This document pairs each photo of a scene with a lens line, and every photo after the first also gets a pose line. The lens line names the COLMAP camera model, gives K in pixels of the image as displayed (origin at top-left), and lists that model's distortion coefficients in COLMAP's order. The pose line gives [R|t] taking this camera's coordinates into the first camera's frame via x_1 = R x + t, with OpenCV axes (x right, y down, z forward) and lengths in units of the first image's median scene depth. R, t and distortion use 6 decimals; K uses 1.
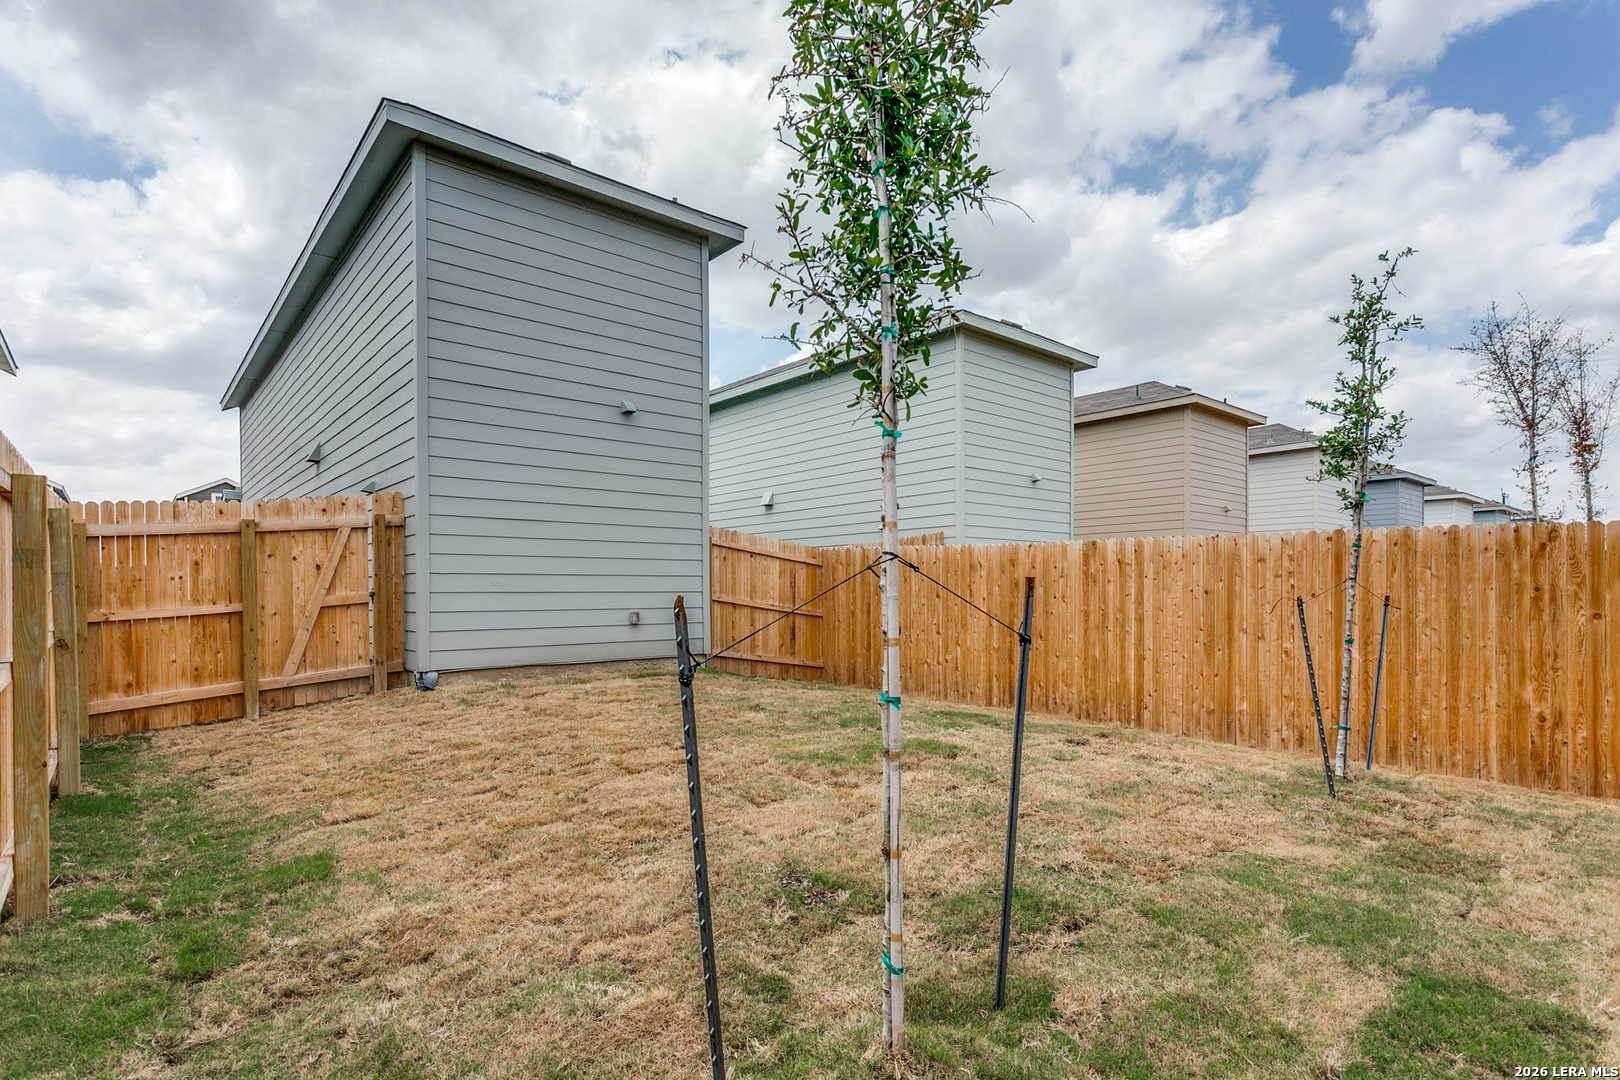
lens RADIAL K [[786.9, 0, 783.8], [0, 786.9, 594.2], [0, 0, 1]] dist [0.001789, 0.000856]
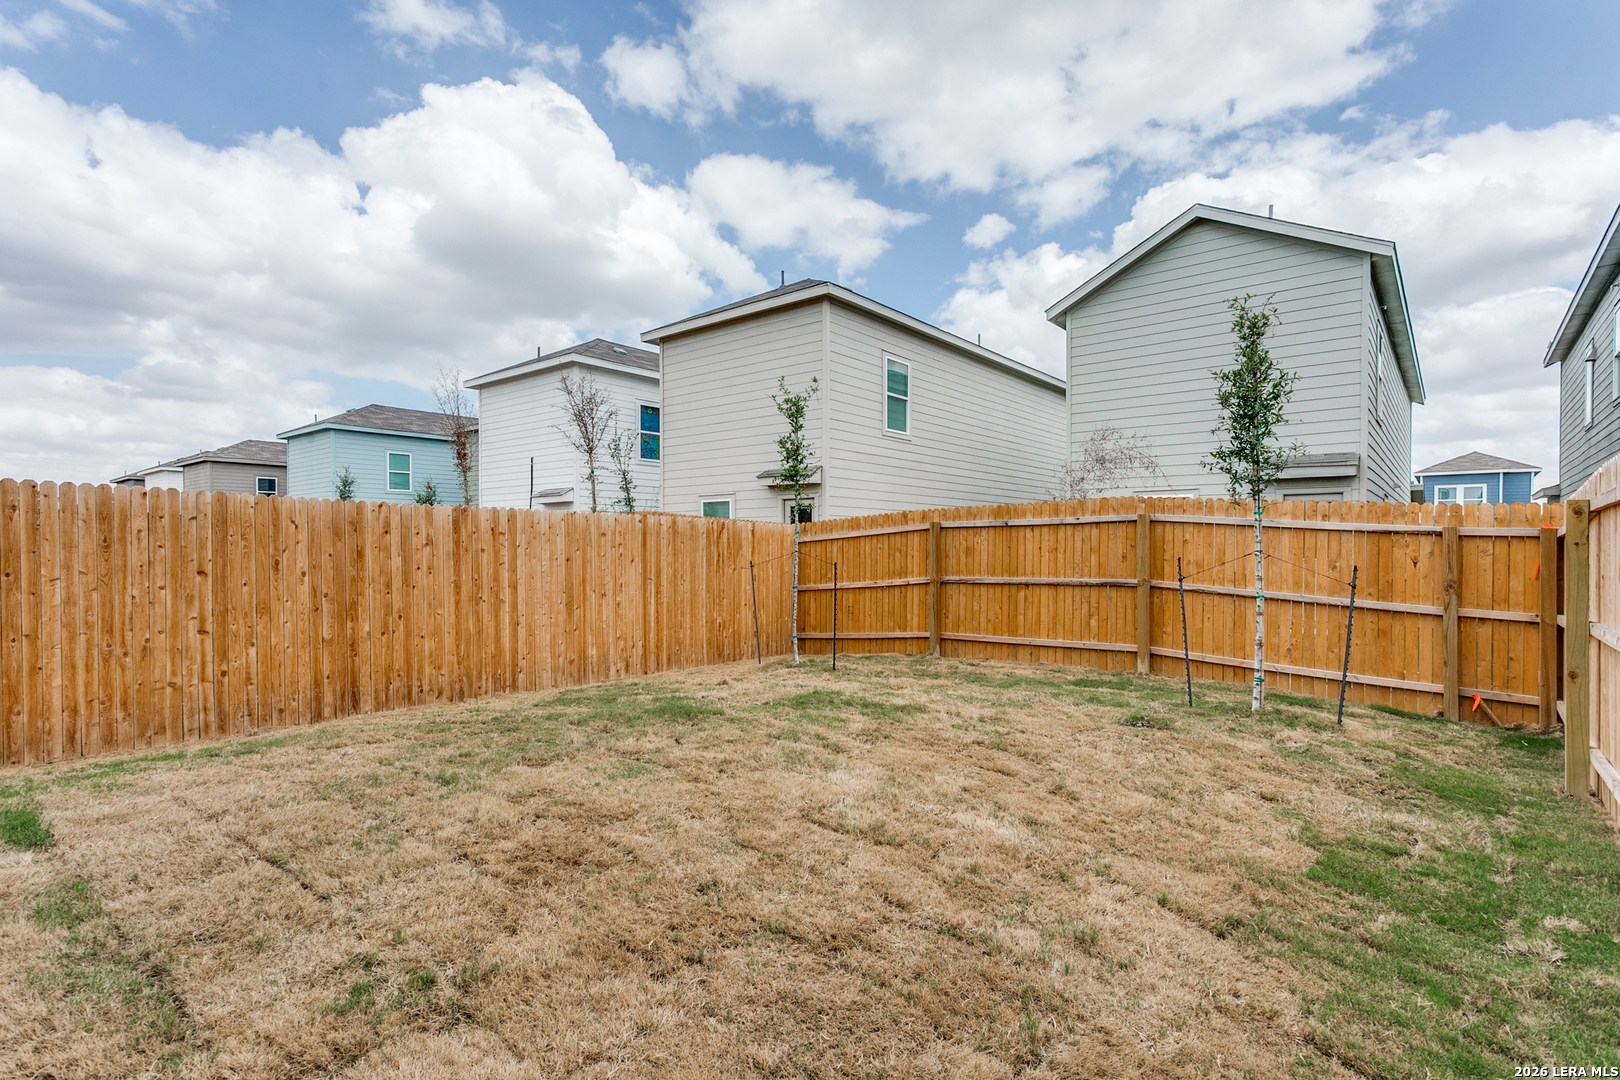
lens RADIAL K [[786.9, 0, 809.7], [0, 786.9, 548.3], [0, 0, 1]] dist [0.001789, 0.000856]
pose [[-0.192575, 0.001024, 0.981282, -0.624511], [0.006278, 0.999980, 0.000188, -0.016417], [-0.981262, 0.006197, -0.192578, 0.802380]]
